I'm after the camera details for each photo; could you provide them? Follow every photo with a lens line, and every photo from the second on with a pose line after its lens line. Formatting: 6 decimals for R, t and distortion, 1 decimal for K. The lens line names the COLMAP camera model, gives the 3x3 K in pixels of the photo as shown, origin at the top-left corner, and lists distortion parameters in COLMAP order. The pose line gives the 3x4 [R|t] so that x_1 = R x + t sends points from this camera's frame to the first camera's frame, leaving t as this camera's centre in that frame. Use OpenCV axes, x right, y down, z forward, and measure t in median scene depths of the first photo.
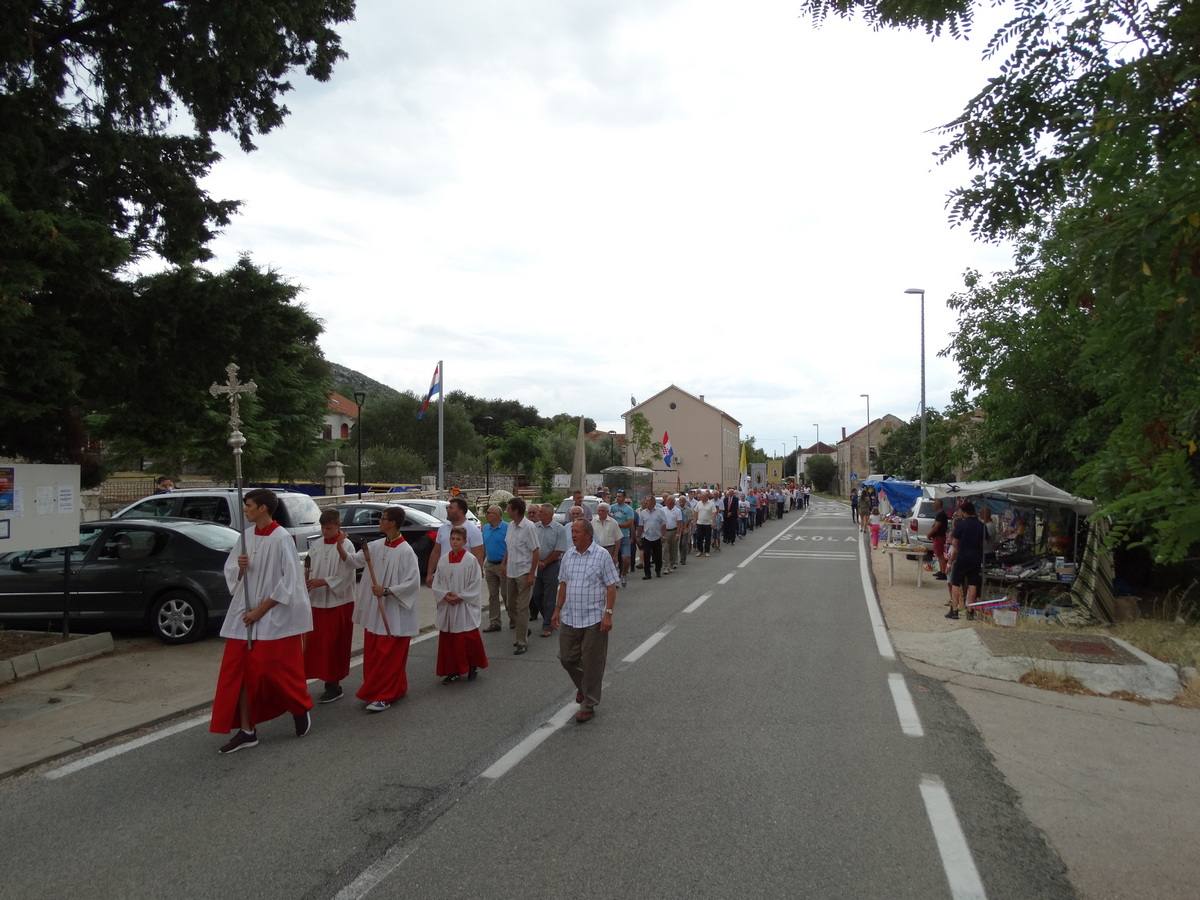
lens RADIAL K [[852.2, 0, 602.5], [0, 852.2, 449.6], [0, 0, 1]] dist [0.010246, 0.000841]
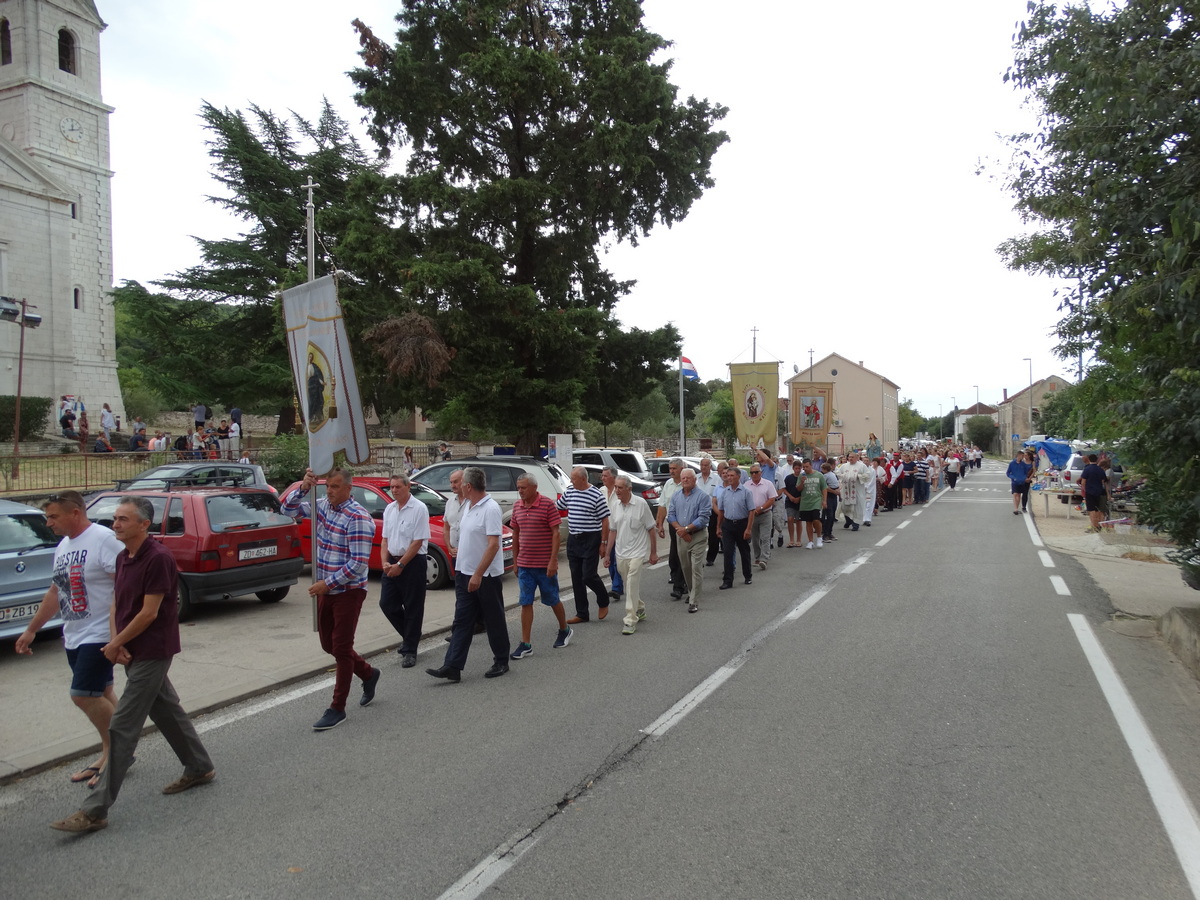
lens RADIAL K [[853.9, 0, 613.9], [0, 853.9, 445.0], [0, 0, 1]] dist [0.016184, -0.003490]
pose [[0.988507, -0.006383, -0.151039, -0.047350], [0.012152, 0.999230, 0.037303, -0.005495], [0.150684, -0.038709, 0.987824, -0.157529]]
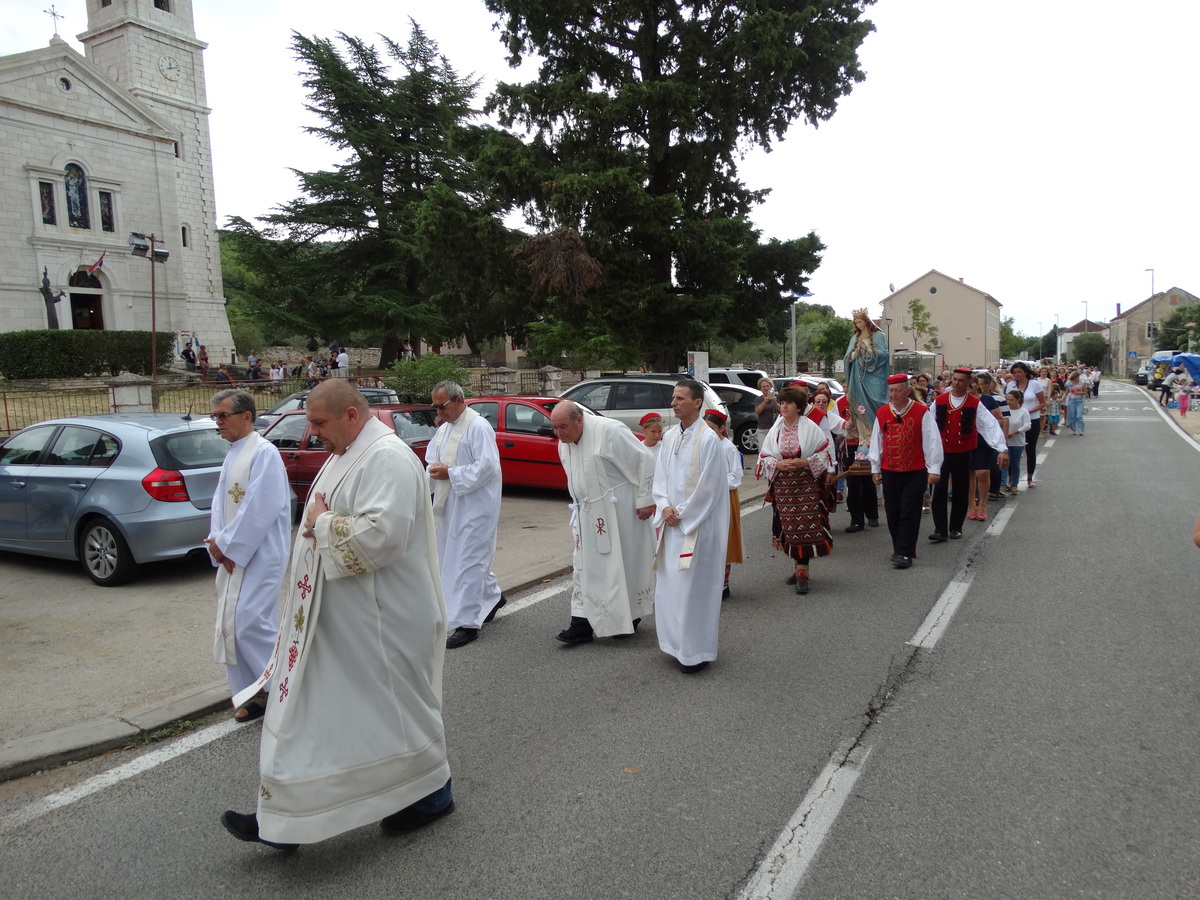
lens RADIAL K [[852.2, 0, 602.5], [0, 852.2, 449.6], [0, 0, 1]] dist [0.010246, 0.000841]
pose [[0.968473, -0.000794, -0.249116, -0.073828], [0.032574, 0.991813, 0.123475, -0.001743], [0.246978, -0.127697, 0.960570, -0.155993]]
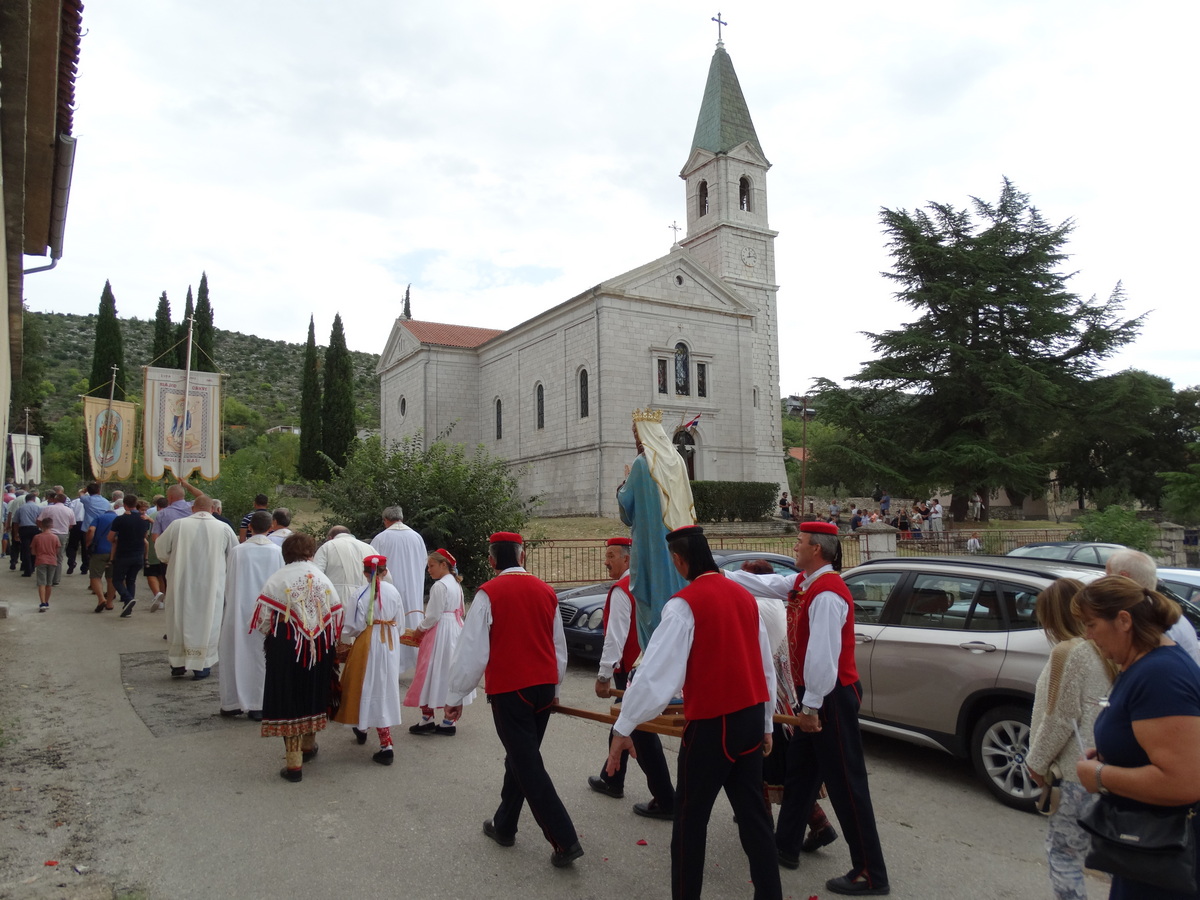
lens RADIAL K [[858.1, 0, 597.0], [0, 858.1, 442.0], [0, 0, 1]] dist [-0.001128, 0.007602]
pose [[0.712216, -0.067147, -0.698742, -0.181534], [0.019942, 0.996948, -0.075477, -0.004060], [0.701678, 0.039821, 0.711381, -0.234150]]
